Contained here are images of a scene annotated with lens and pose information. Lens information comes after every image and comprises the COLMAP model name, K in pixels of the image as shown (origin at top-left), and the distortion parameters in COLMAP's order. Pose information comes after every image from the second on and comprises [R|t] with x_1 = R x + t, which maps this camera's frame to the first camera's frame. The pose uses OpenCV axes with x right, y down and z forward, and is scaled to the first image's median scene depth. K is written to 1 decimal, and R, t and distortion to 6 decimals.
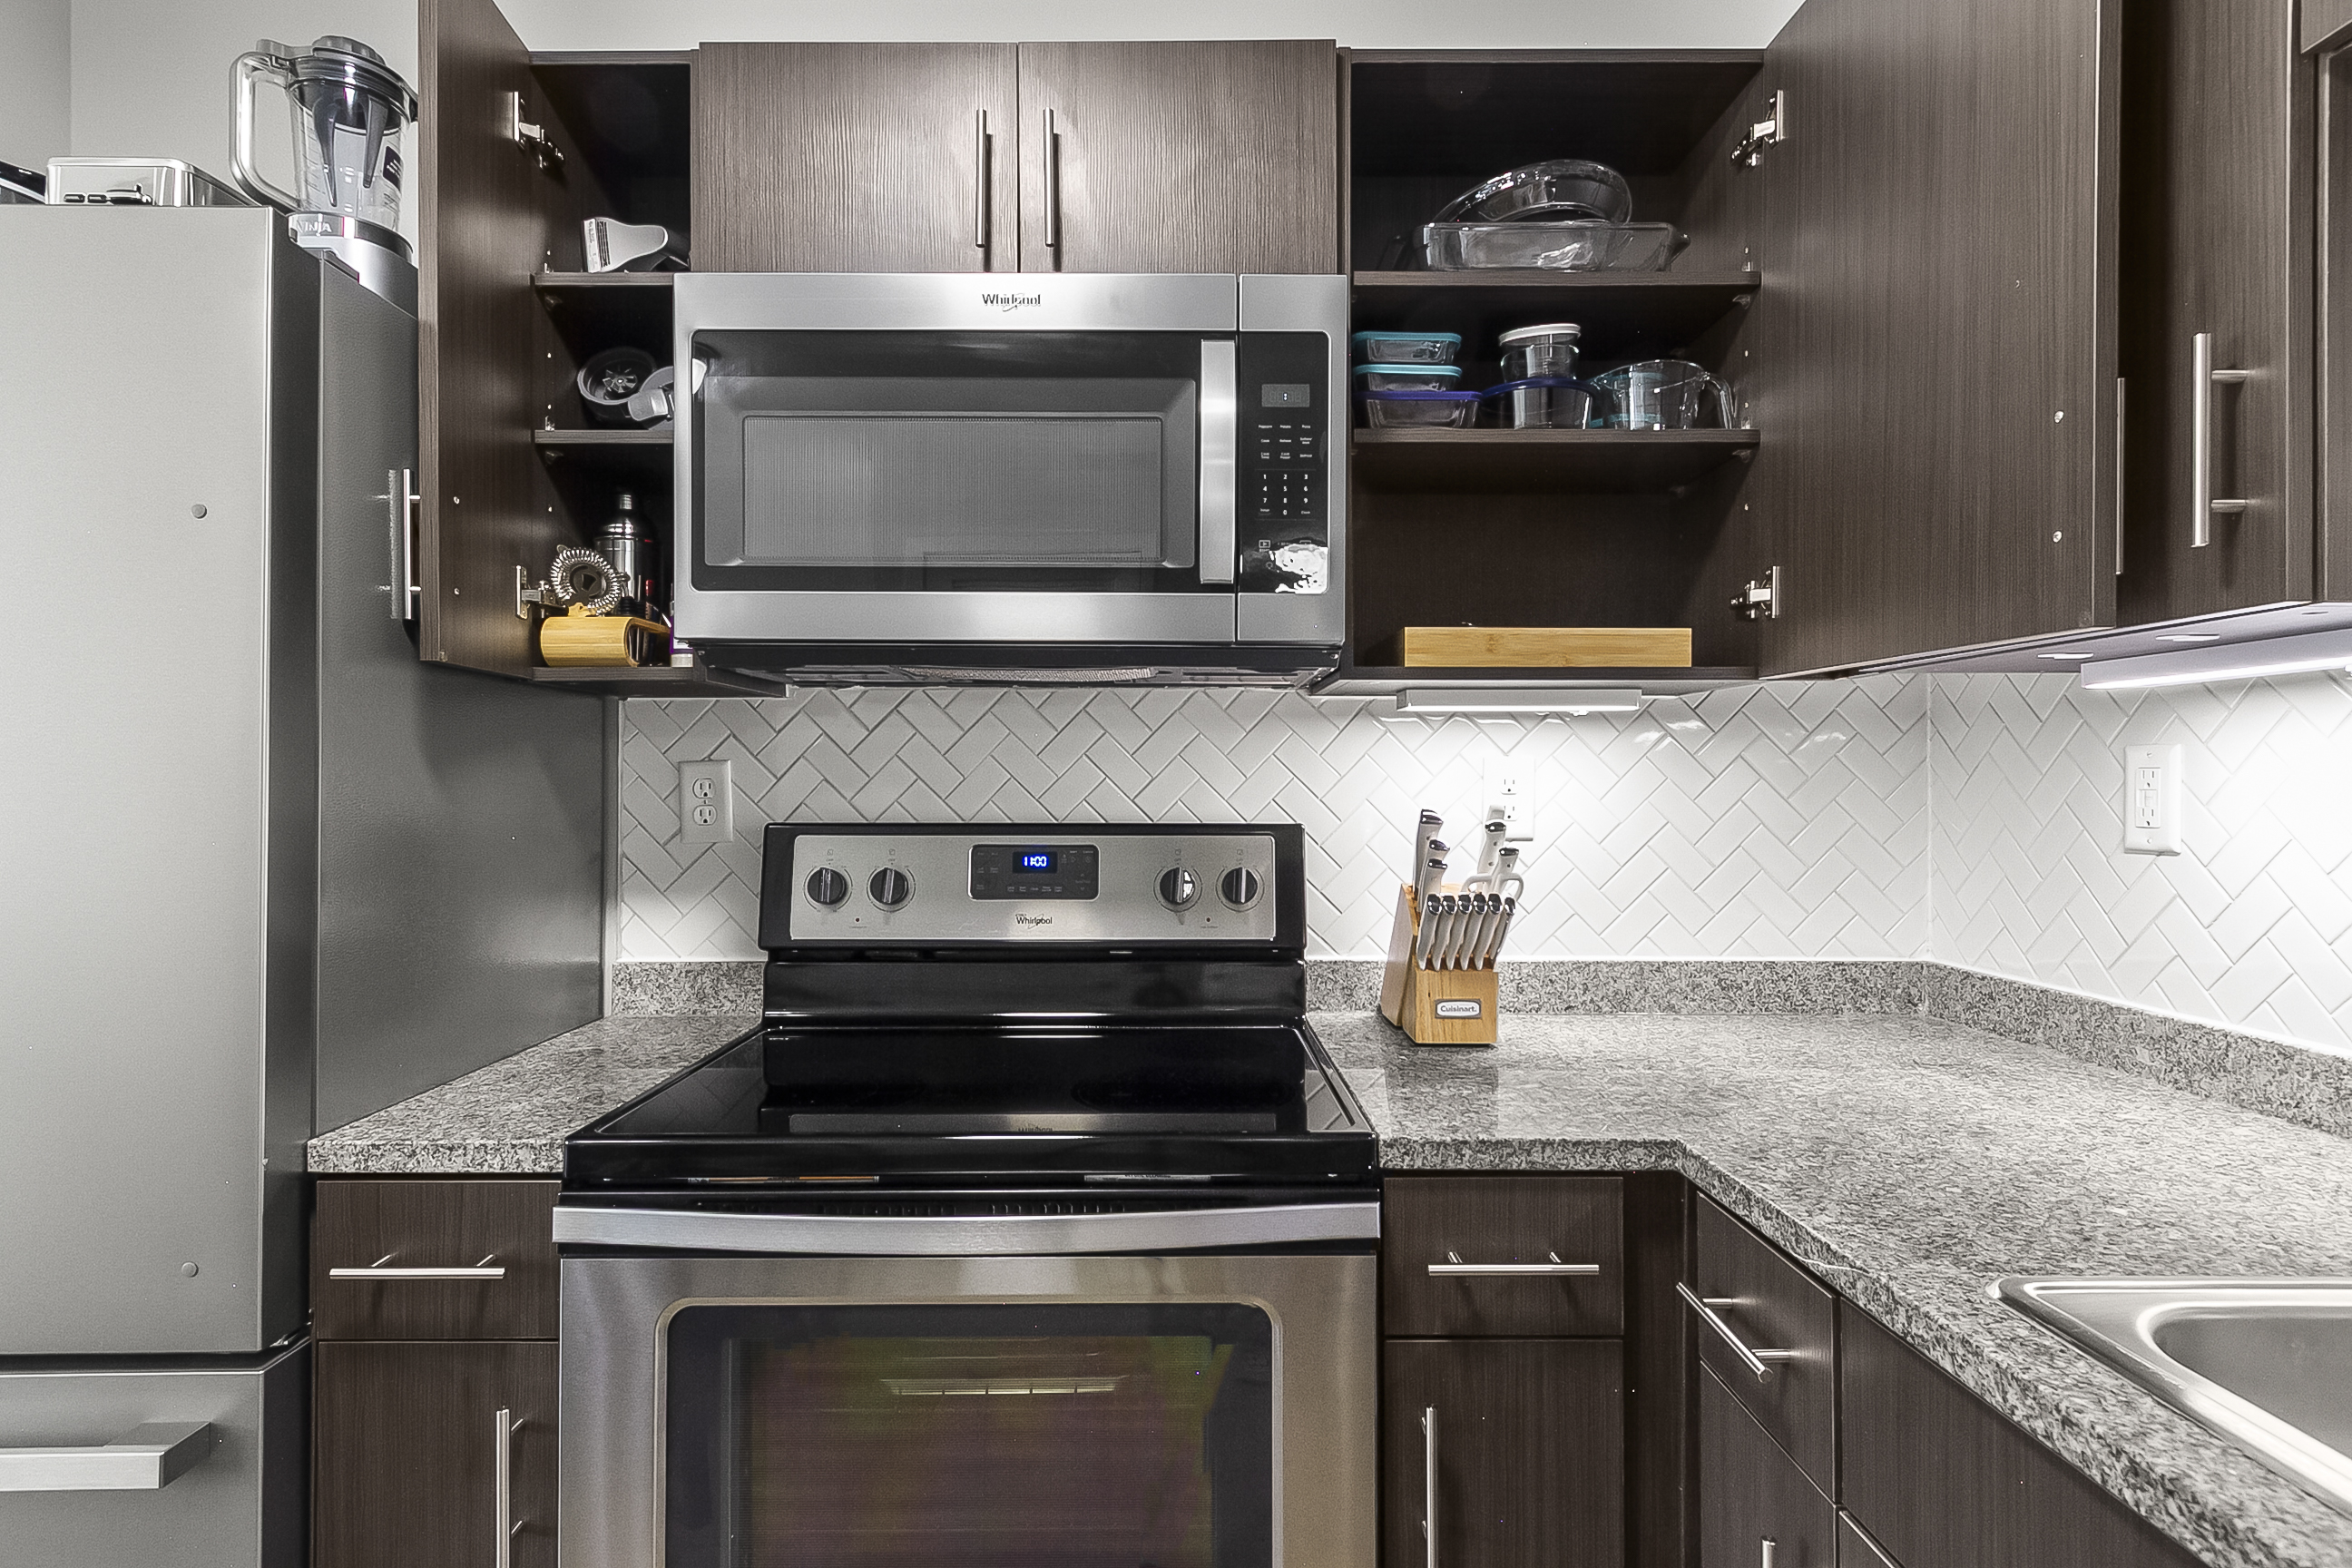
lens RADIAL K [[1216.1, 0, 1165.9], [0, 1216.1, 783.2], [0, 0, 1]] dist [0.004285, -0.000266]
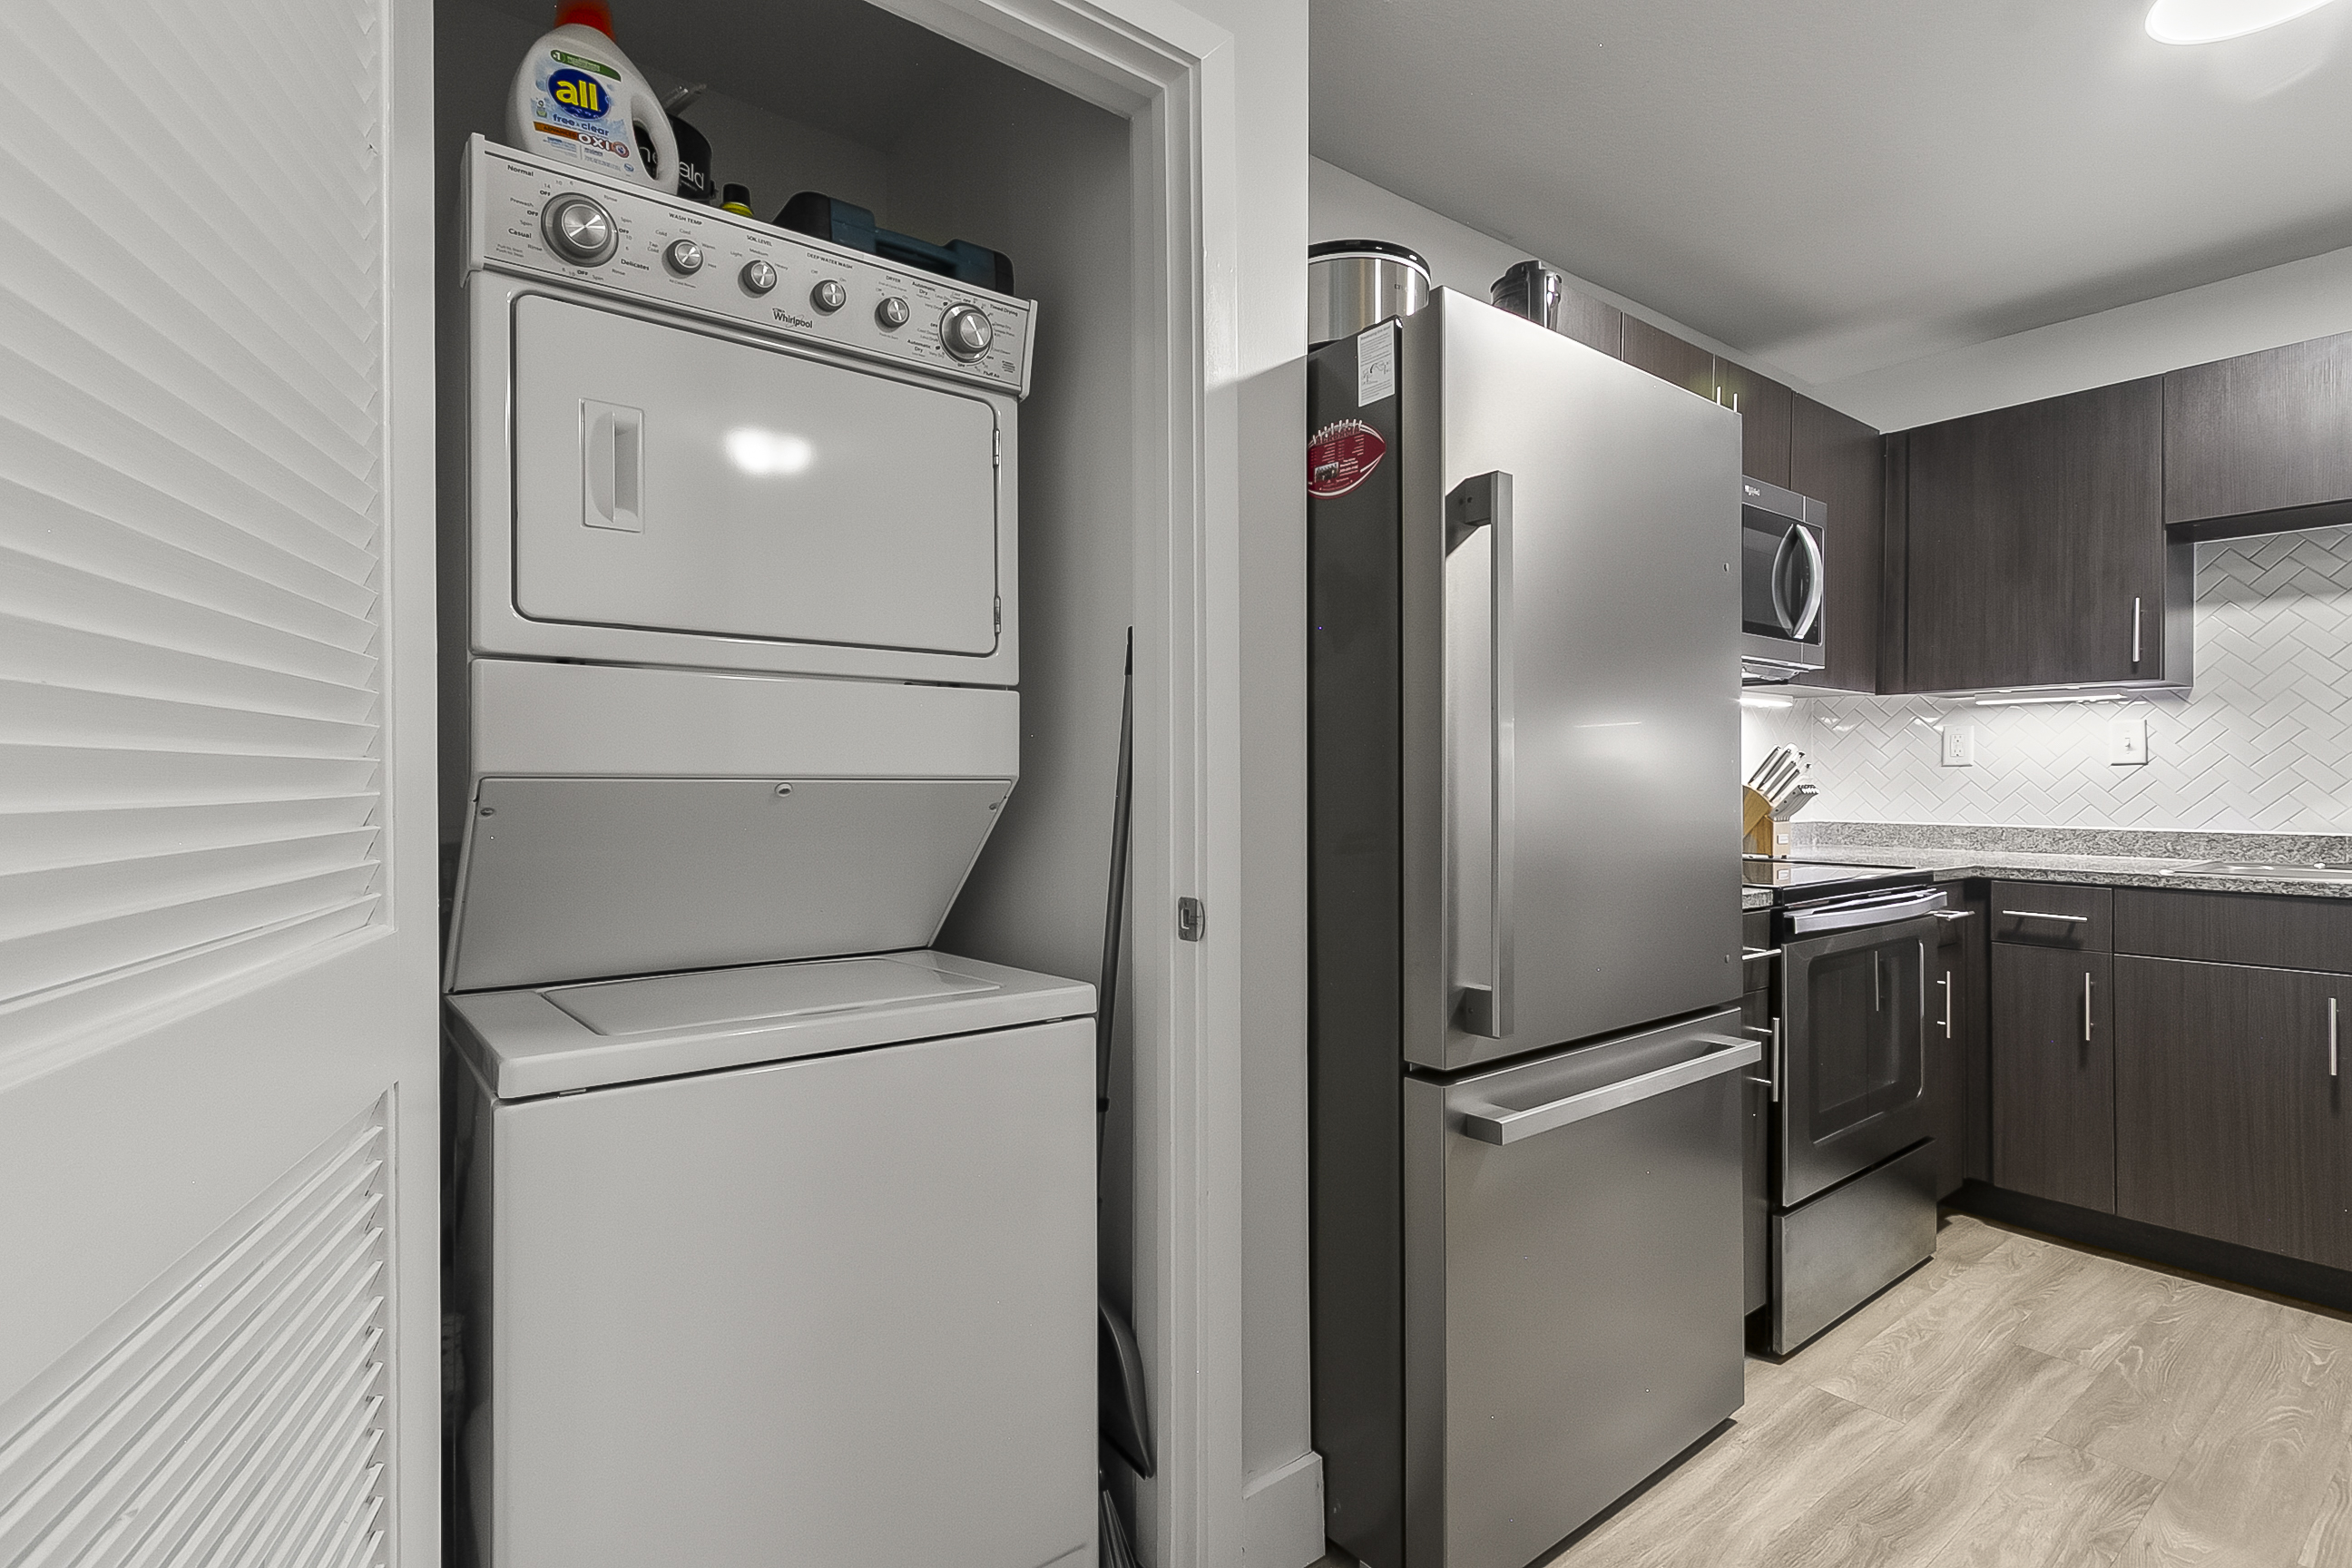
lens RADIAL K [[1086.4, 0, 1159.0], [0, 1086.4, 780.5], [0, 0, 1]] dist [-0.002091, -0.000497]
pose [[0.796728, 0.003549, 0.604328, -1.870829], [-0.006579, 0.999974, 0.002801, 0.086349], [-0.604303, -0.006207, 0.796731, 0.147344]]
